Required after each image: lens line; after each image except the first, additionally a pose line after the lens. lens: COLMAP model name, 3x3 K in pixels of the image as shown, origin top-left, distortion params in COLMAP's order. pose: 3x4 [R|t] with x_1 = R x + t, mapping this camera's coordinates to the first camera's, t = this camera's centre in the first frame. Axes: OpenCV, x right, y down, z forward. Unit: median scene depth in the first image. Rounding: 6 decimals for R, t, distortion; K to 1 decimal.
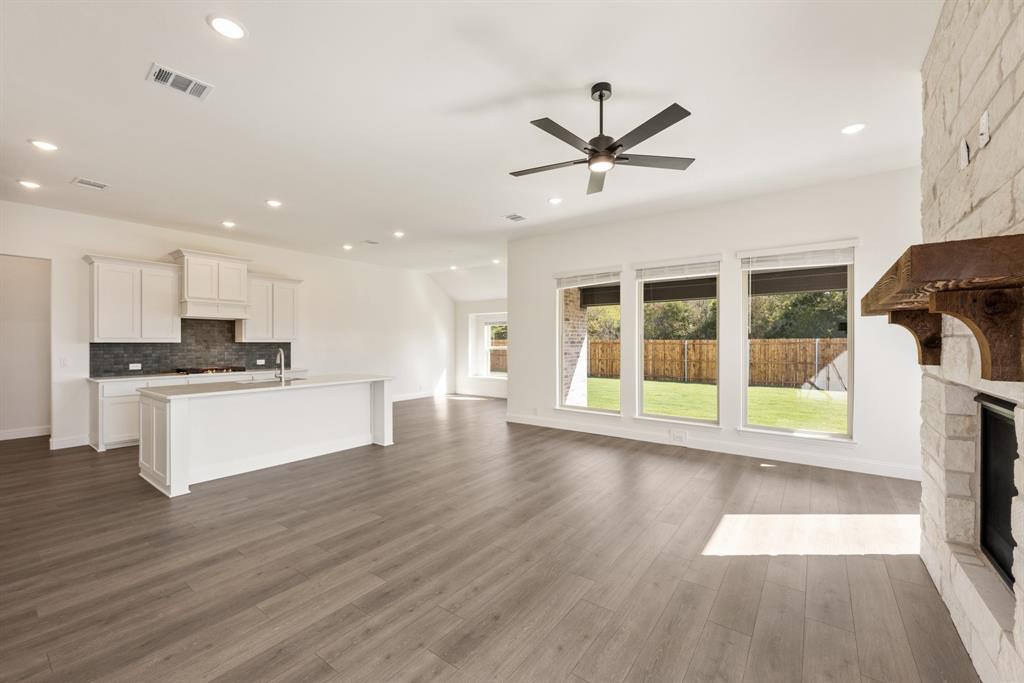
lens RADIAL K [[415.2, 0, 515.9], [0, 415.2, 343.0], [0, 0, 1]] dist [-0.000506, -0.000884]
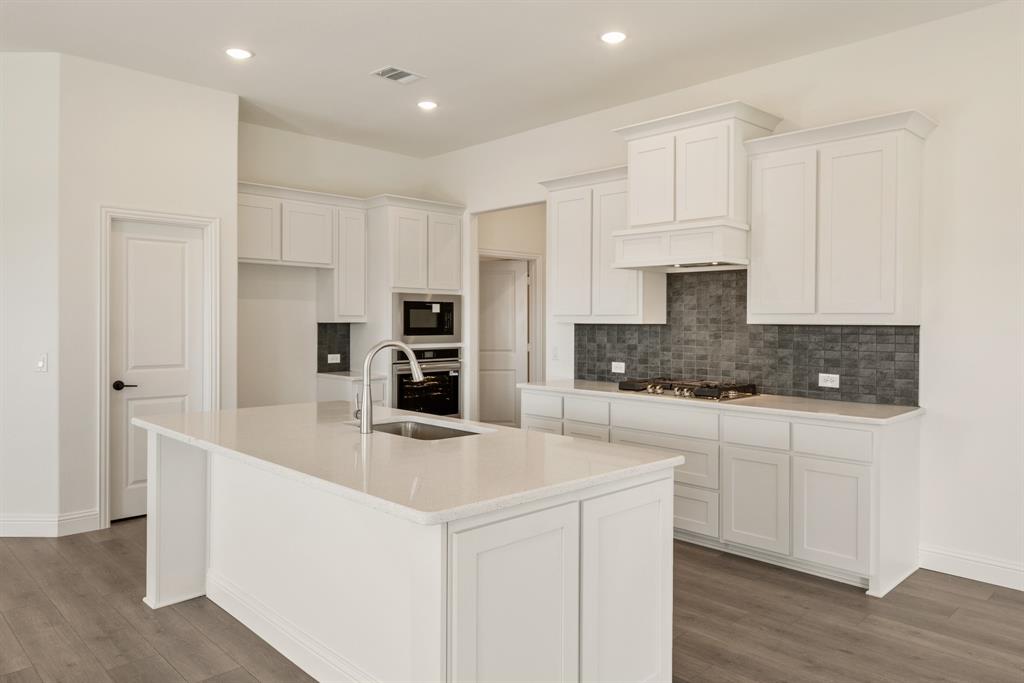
lens RADIAL K [[691.9, 0, 539.6], [0, 691.9, 321.2], [0, 0, 1]] dist [0.005181, -0.003878]
pose [[-0.138664, -0.004849, -0.990328, 0.003882], [-0.008345, 0.999958, -0.003728, -0.000172], [0.990304, 0.007747, -0.138699, 1.000901]]
